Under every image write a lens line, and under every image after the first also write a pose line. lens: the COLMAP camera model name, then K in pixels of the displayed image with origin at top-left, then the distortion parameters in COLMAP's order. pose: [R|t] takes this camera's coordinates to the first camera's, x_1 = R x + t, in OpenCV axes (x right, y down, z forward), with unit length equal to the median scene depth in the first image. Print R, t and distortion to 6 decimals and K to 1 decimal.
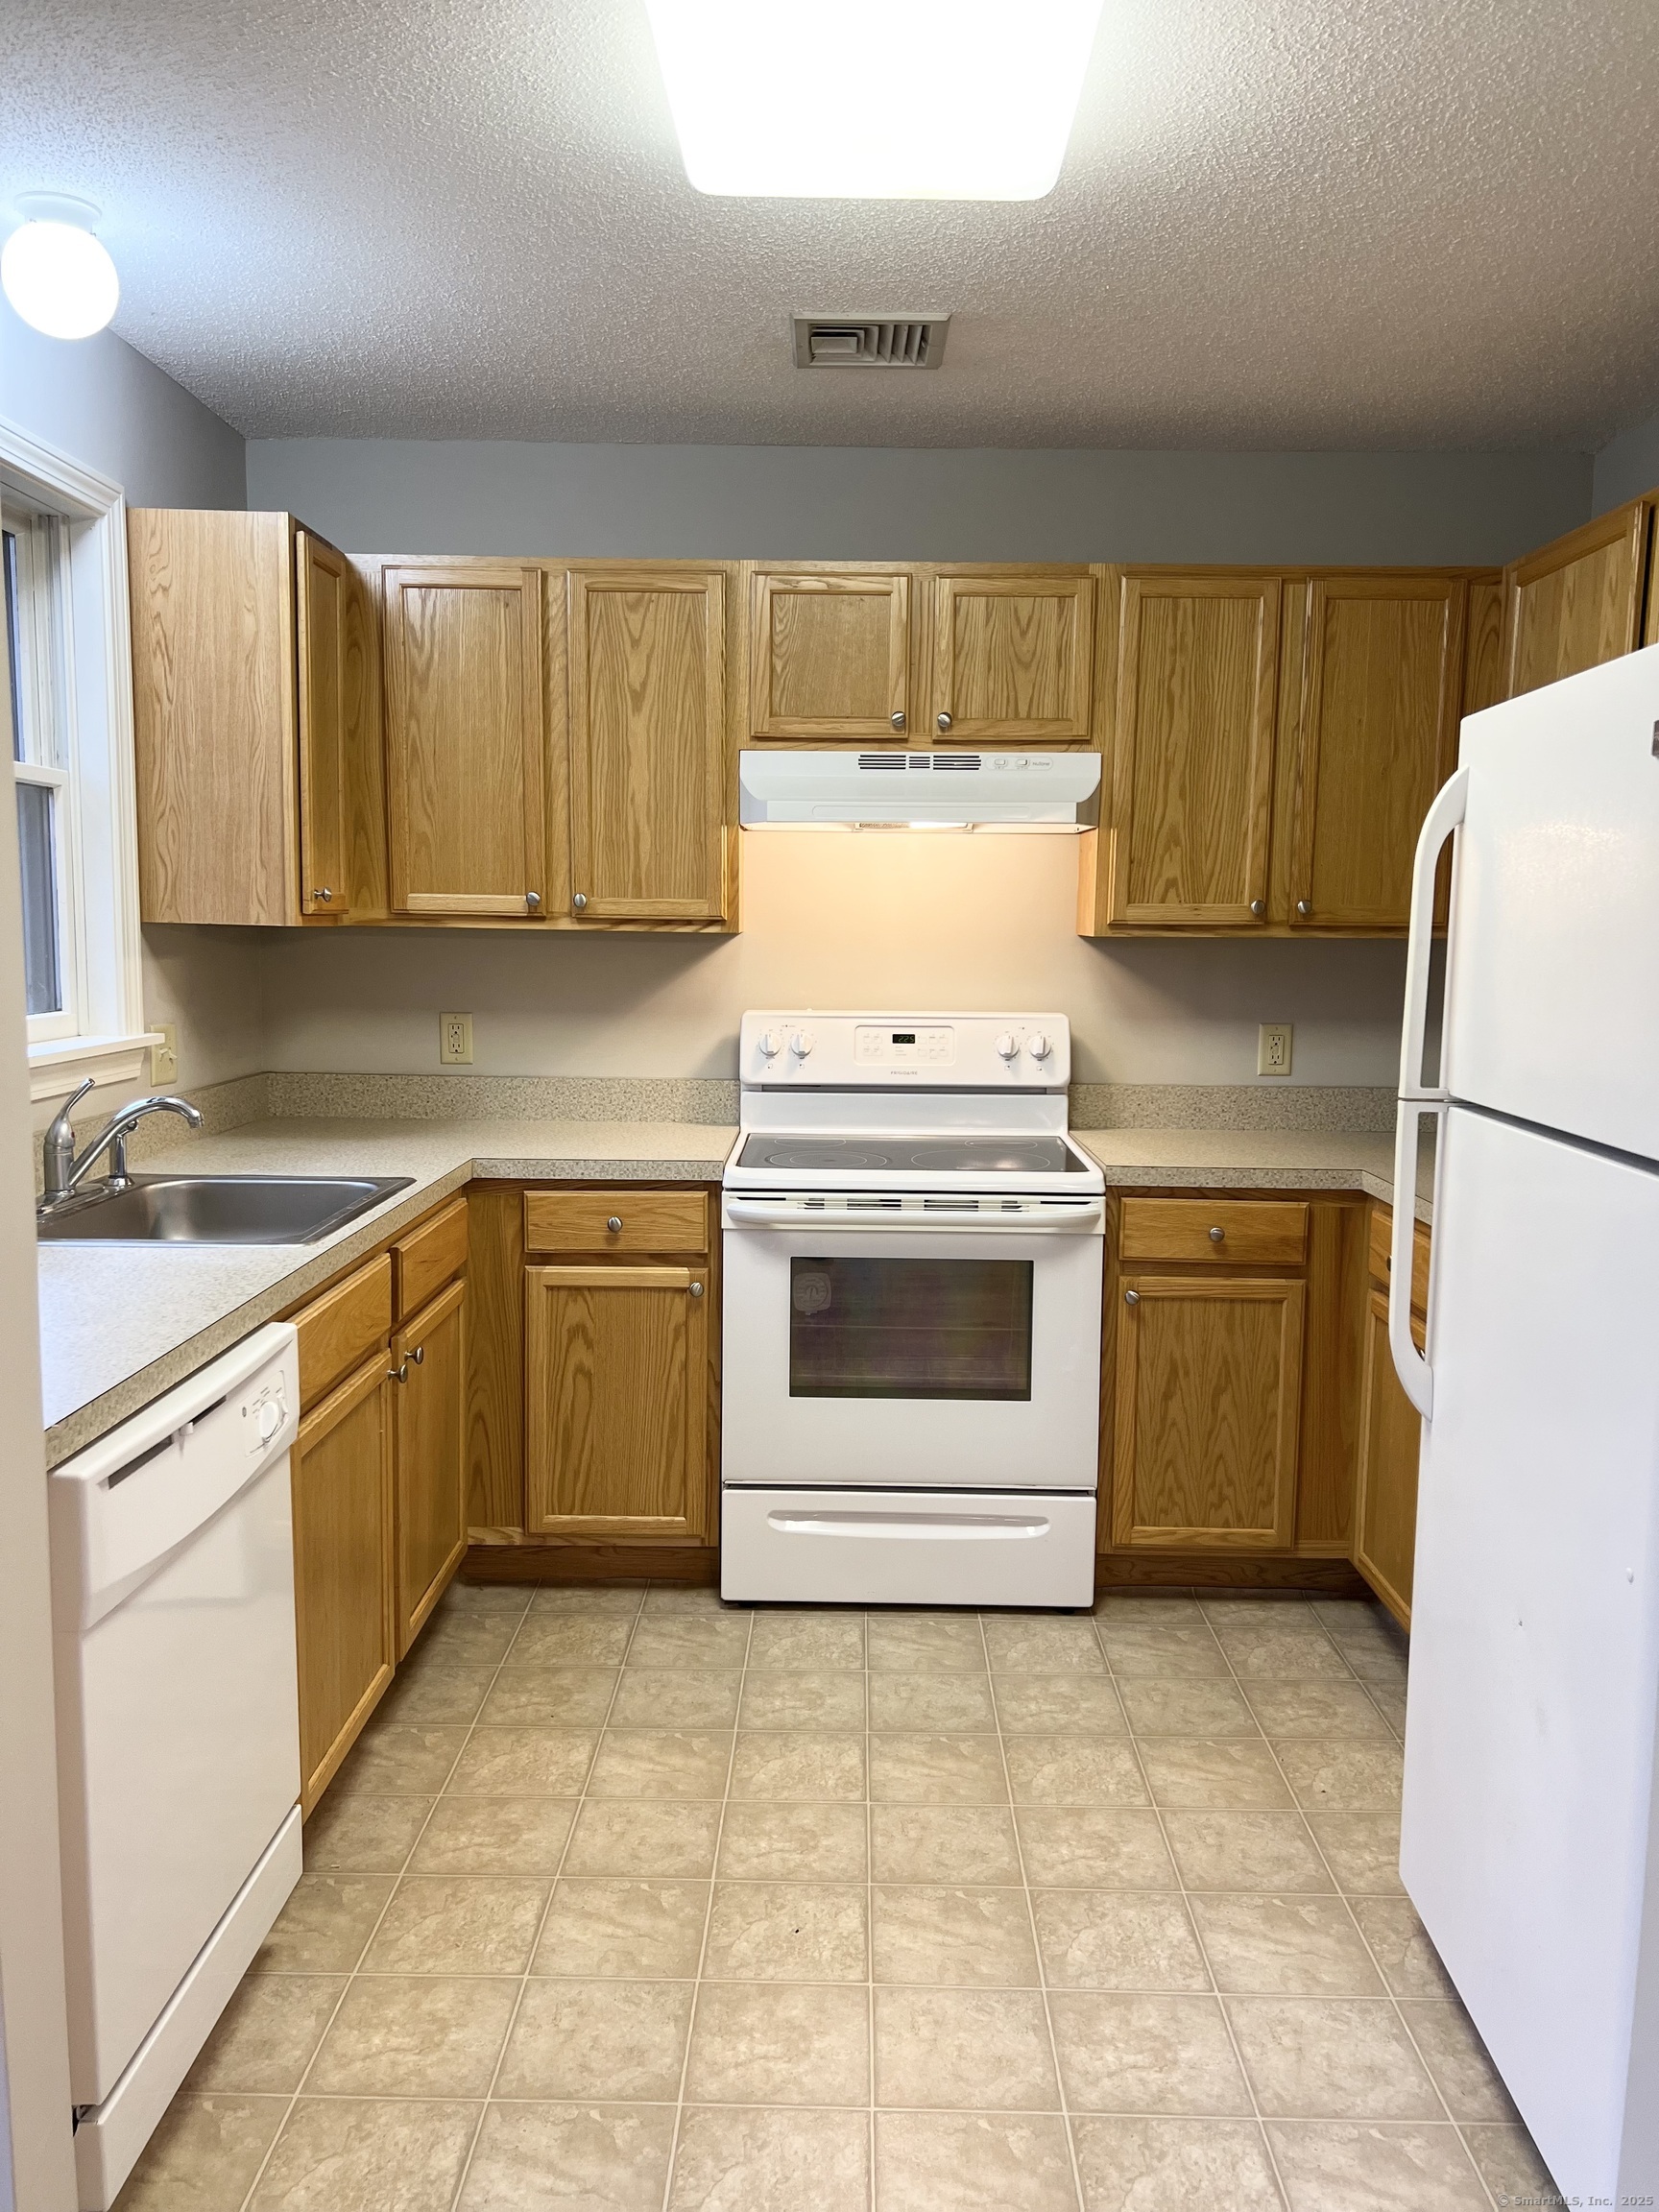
lens RADIAL K [[1662.4, 0, 831.3], [0, 1662.4, 1115.5], [0, 0, 1]] dist [0.038030, -0.030865]
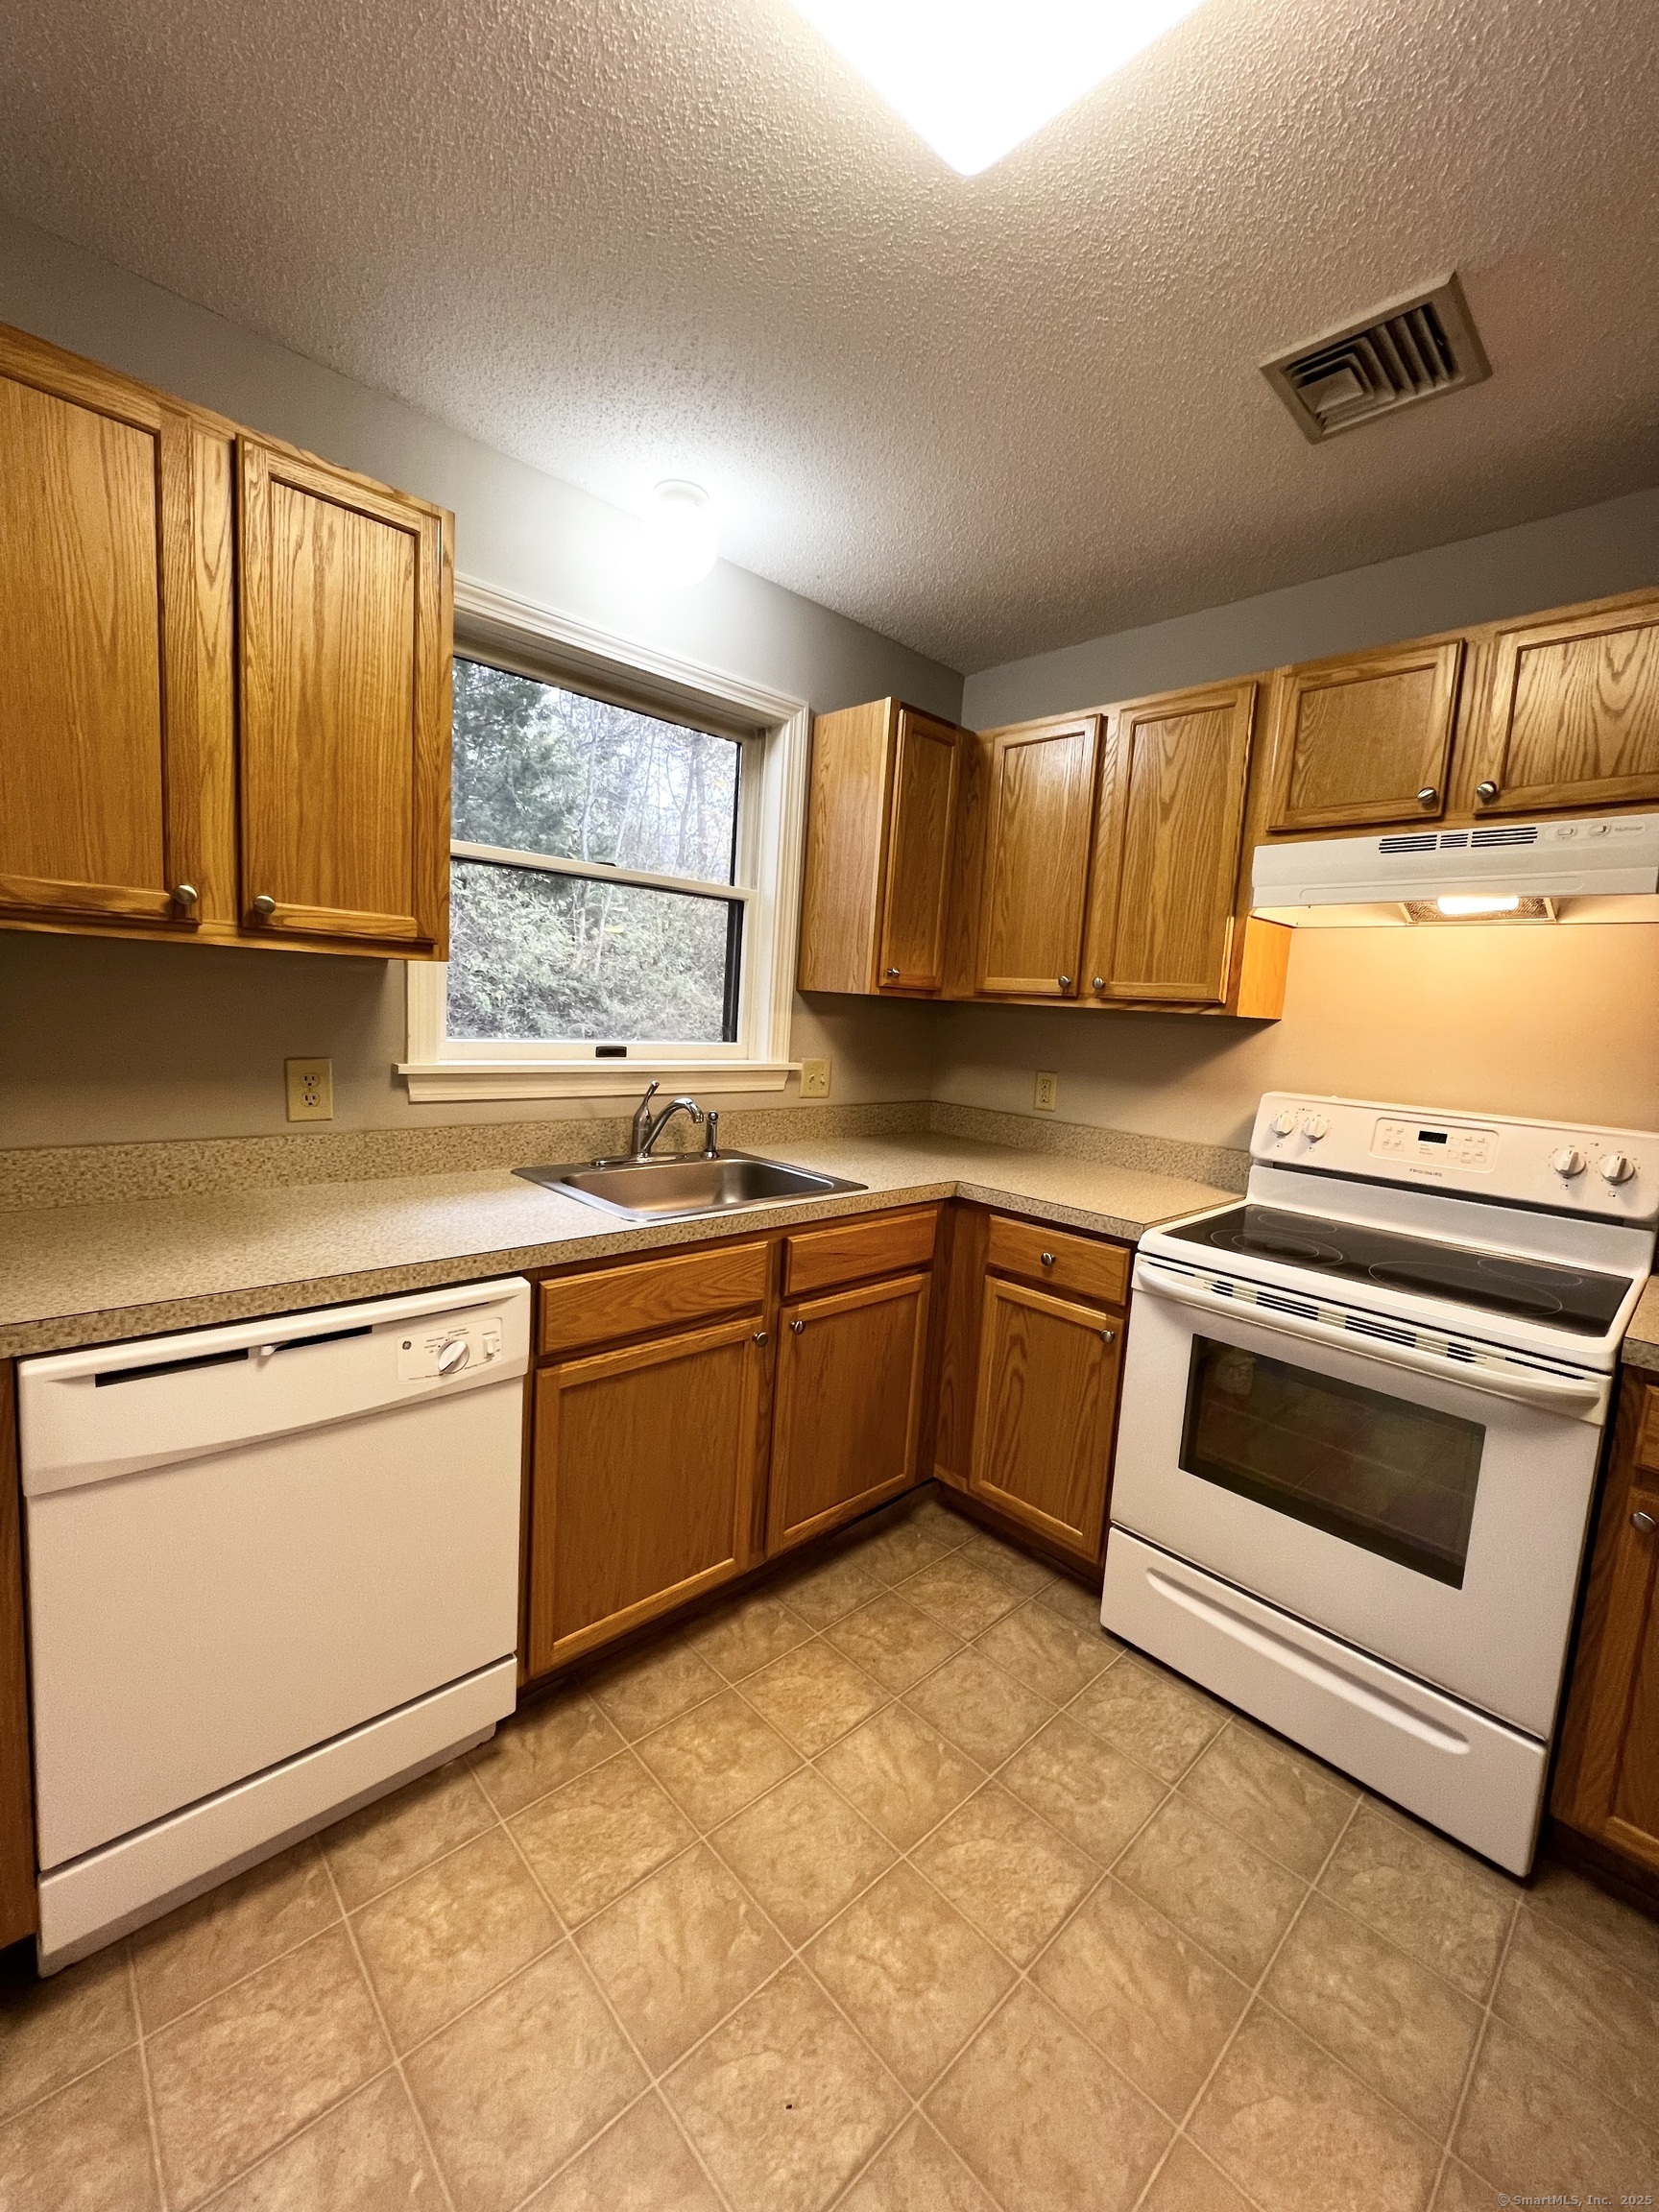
lens RADIAL K [[884.7, 0, 820.1], [0, 884.7, 1099.4], [0, 0, 1]] dist [-0.011638, 0.002149]
pose [[0.695101, 0.109449, -0.710532, 0.179577], [-0.136433, 0.990465, 0.019099, -0.033627], [0.705848, 0.083665, 0.703406, 0.444826]]
